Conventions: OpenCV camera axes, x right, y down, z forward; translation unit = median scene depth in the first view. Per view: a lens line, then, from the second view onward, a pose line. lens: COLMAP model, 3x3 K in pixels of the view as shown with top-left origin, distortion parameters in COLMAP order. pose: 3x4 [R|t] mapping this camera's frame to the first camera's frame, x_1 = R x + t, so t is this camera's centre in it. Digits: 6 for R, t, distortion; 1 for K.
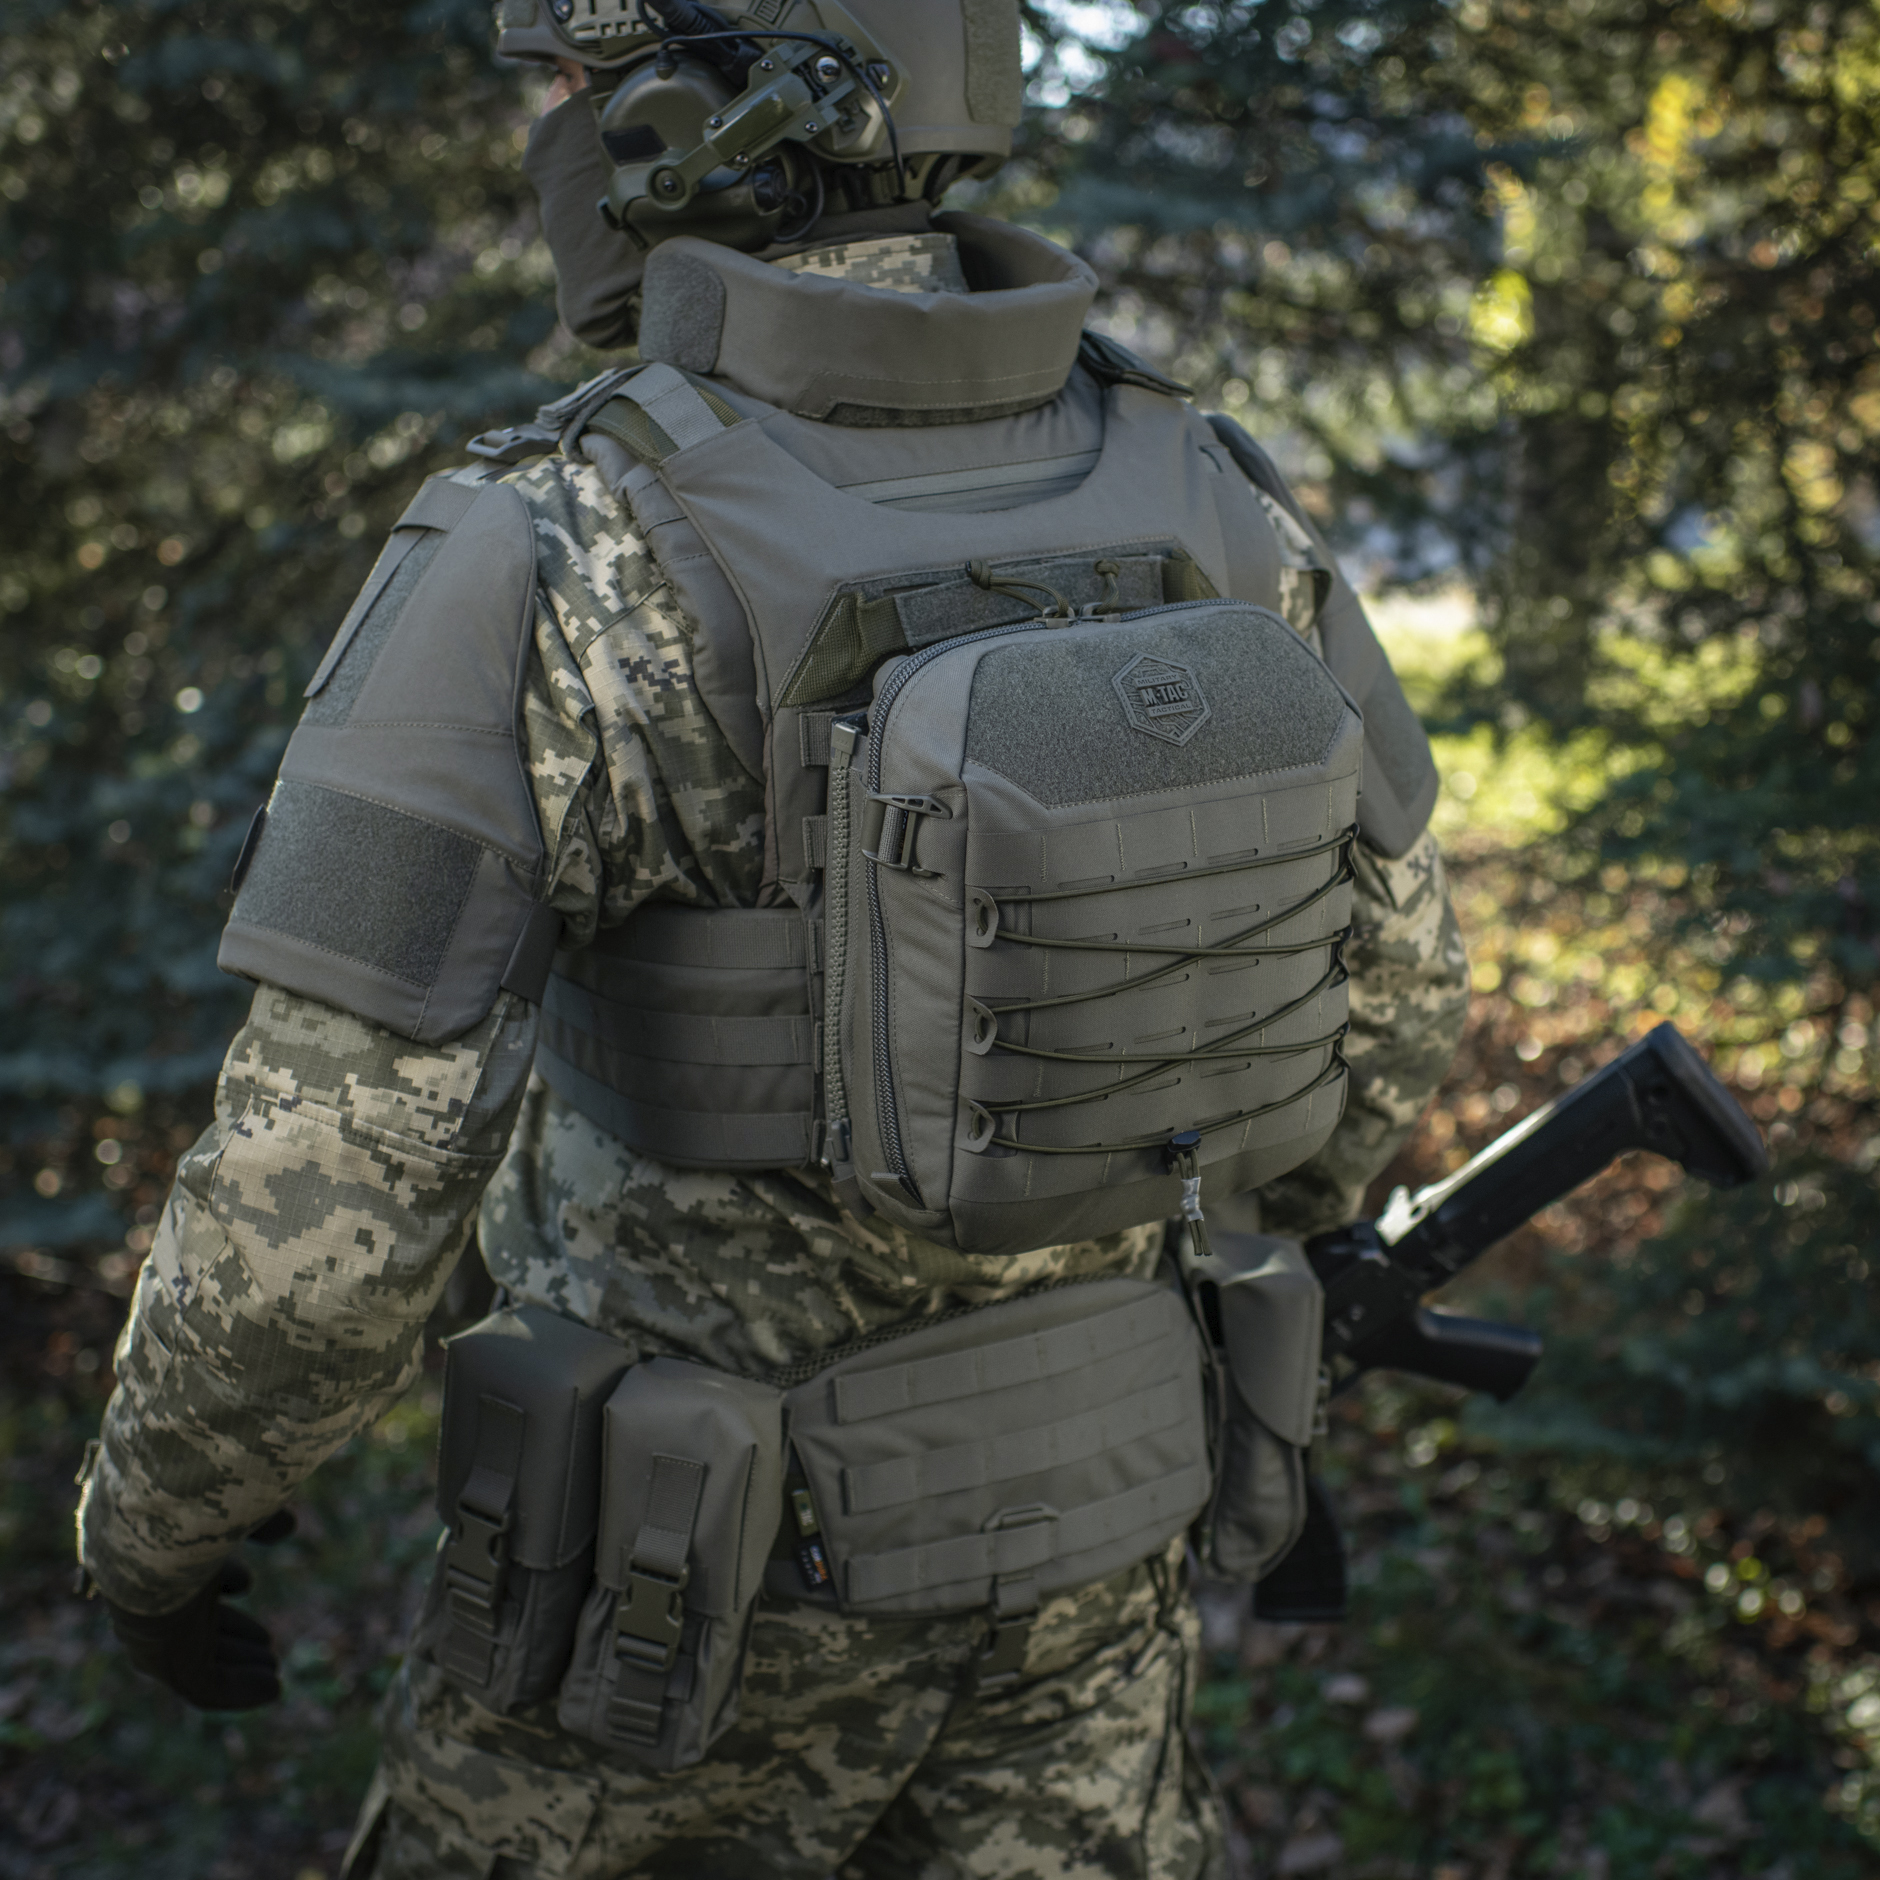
lens RADIAL K [[3125.3, 0, 937.8], [0, 3125.3, 1001.0], [0, 0, 1]] dist [-0.071913, -0.116809]
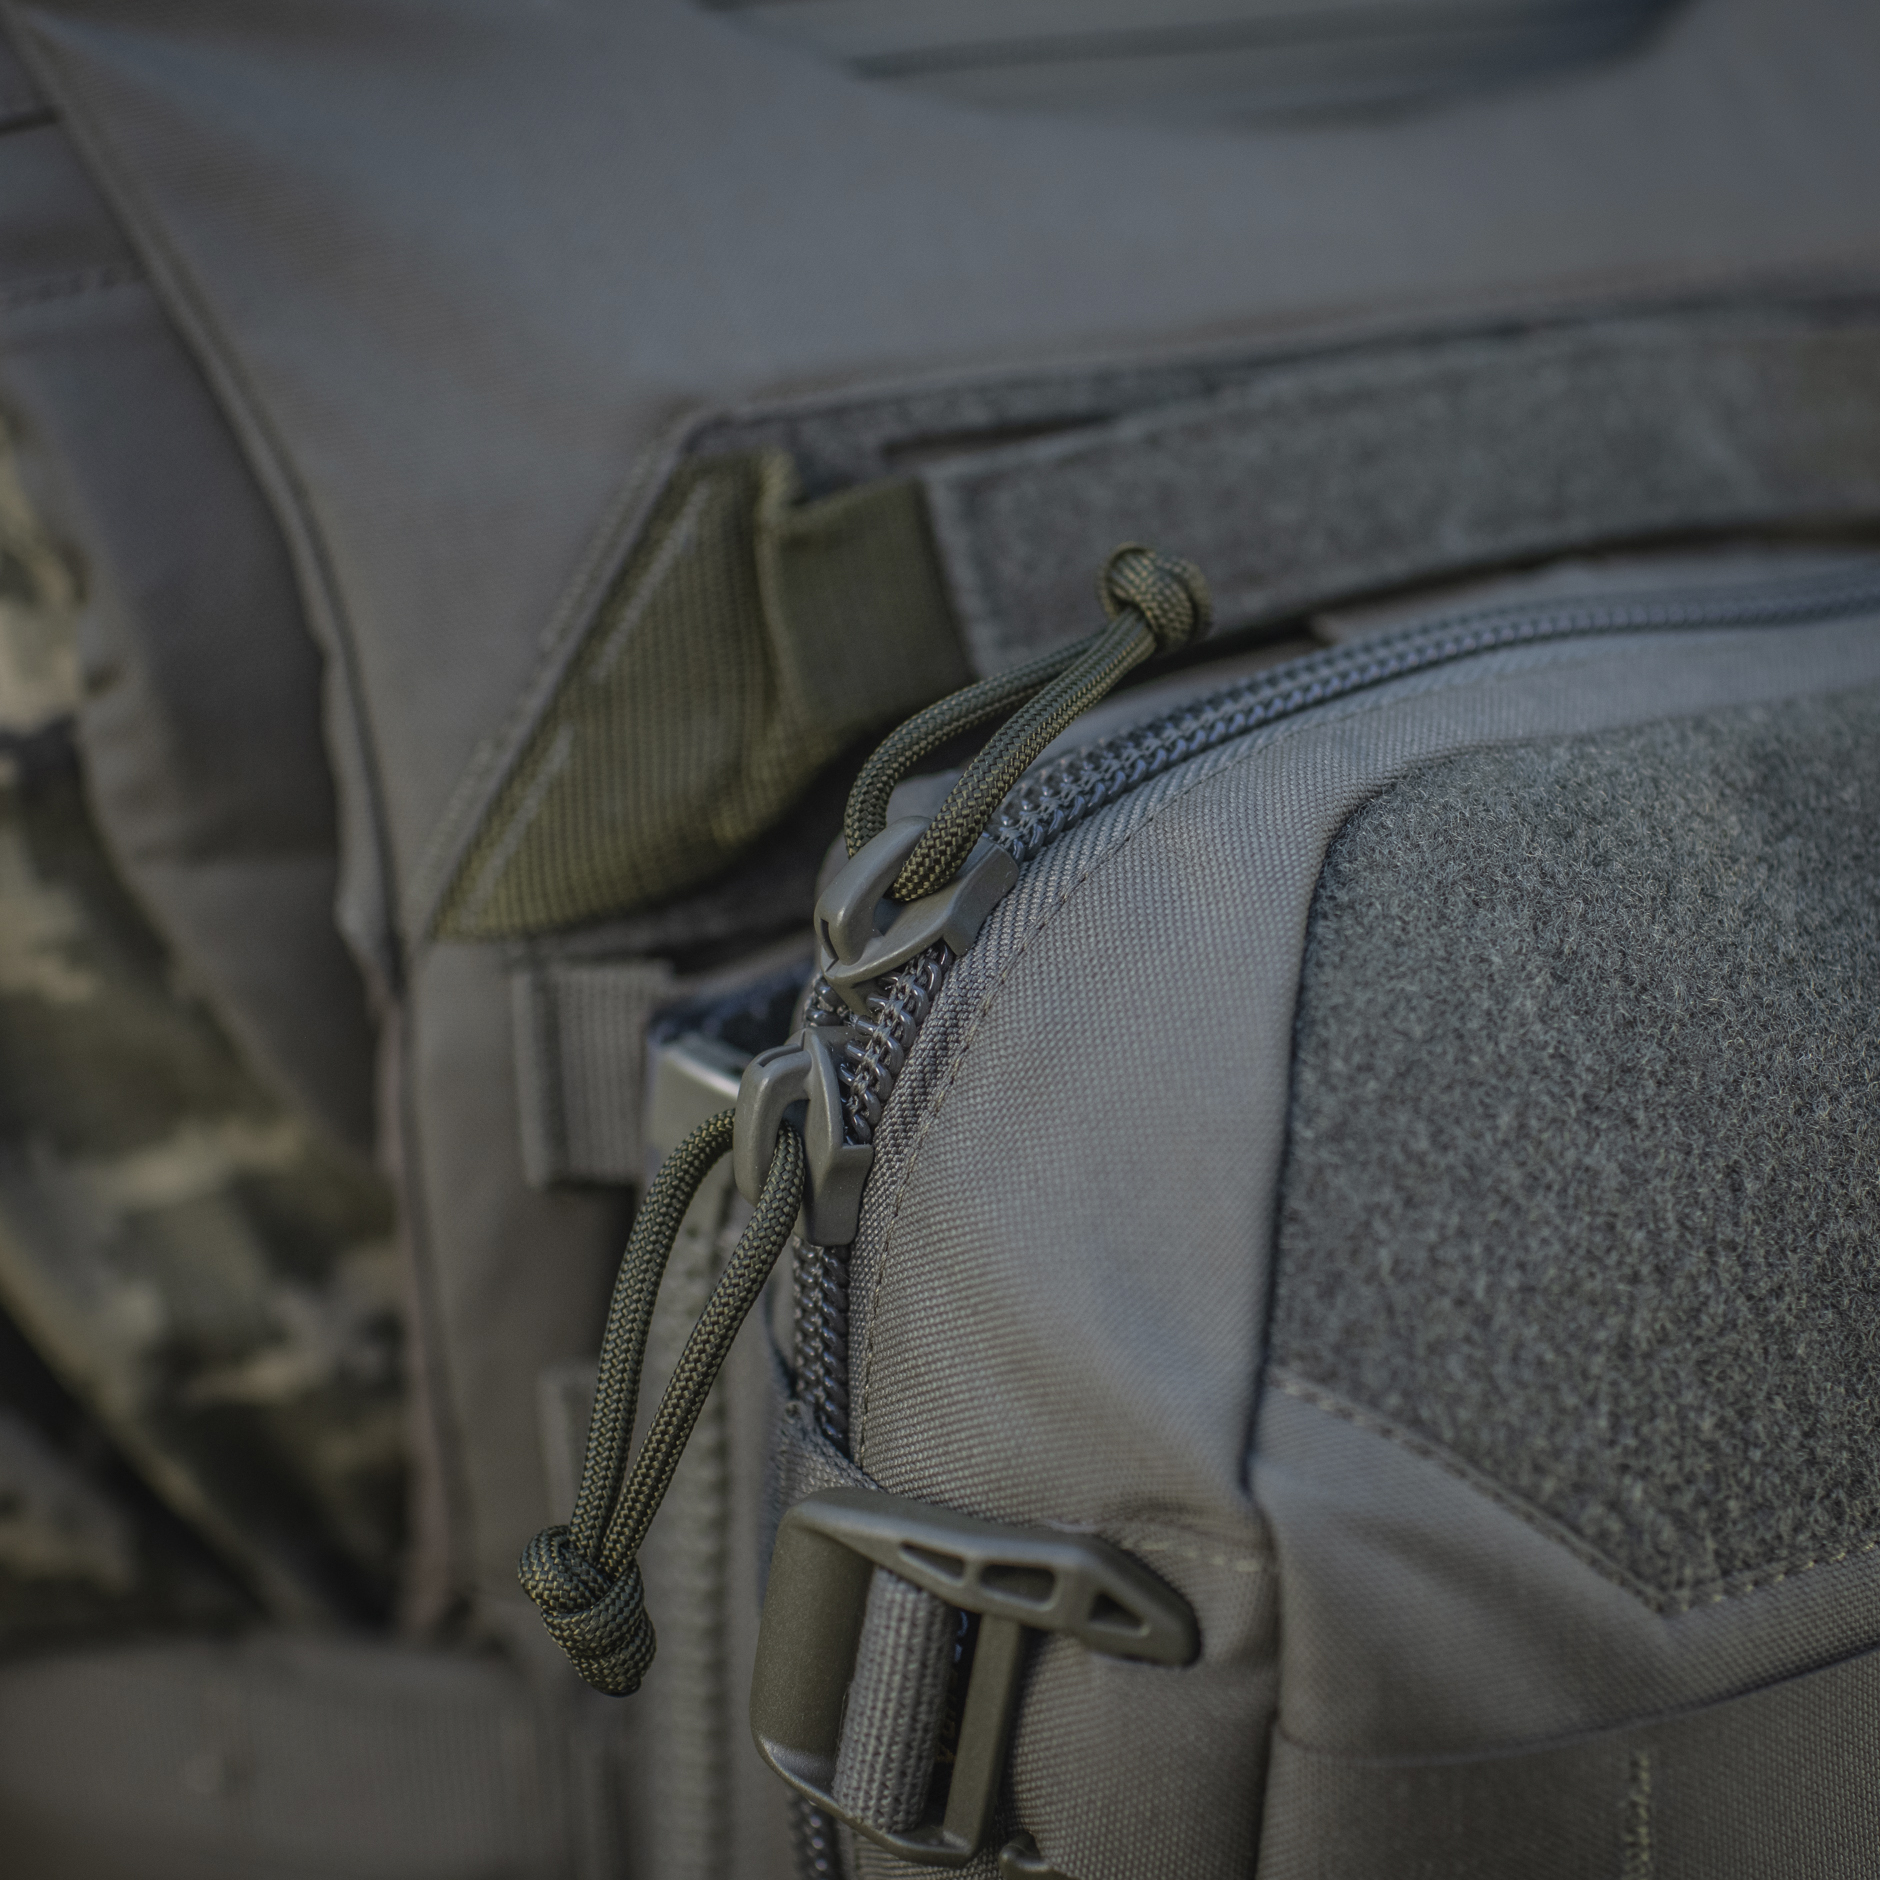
lens RADIAL K [[3922.4, 0, 1112.0], [0, 3922.4, 940.5], [0, 0, 1]] dist [-0.088864, -0.387477]
pose [[0.999335, 0.017163, 0.032173, -0.009141], [-0.018984, 0.998184, 0.057172, -0.112270], [-0.031133, -0.057744, 0.997846, 0.708977]]
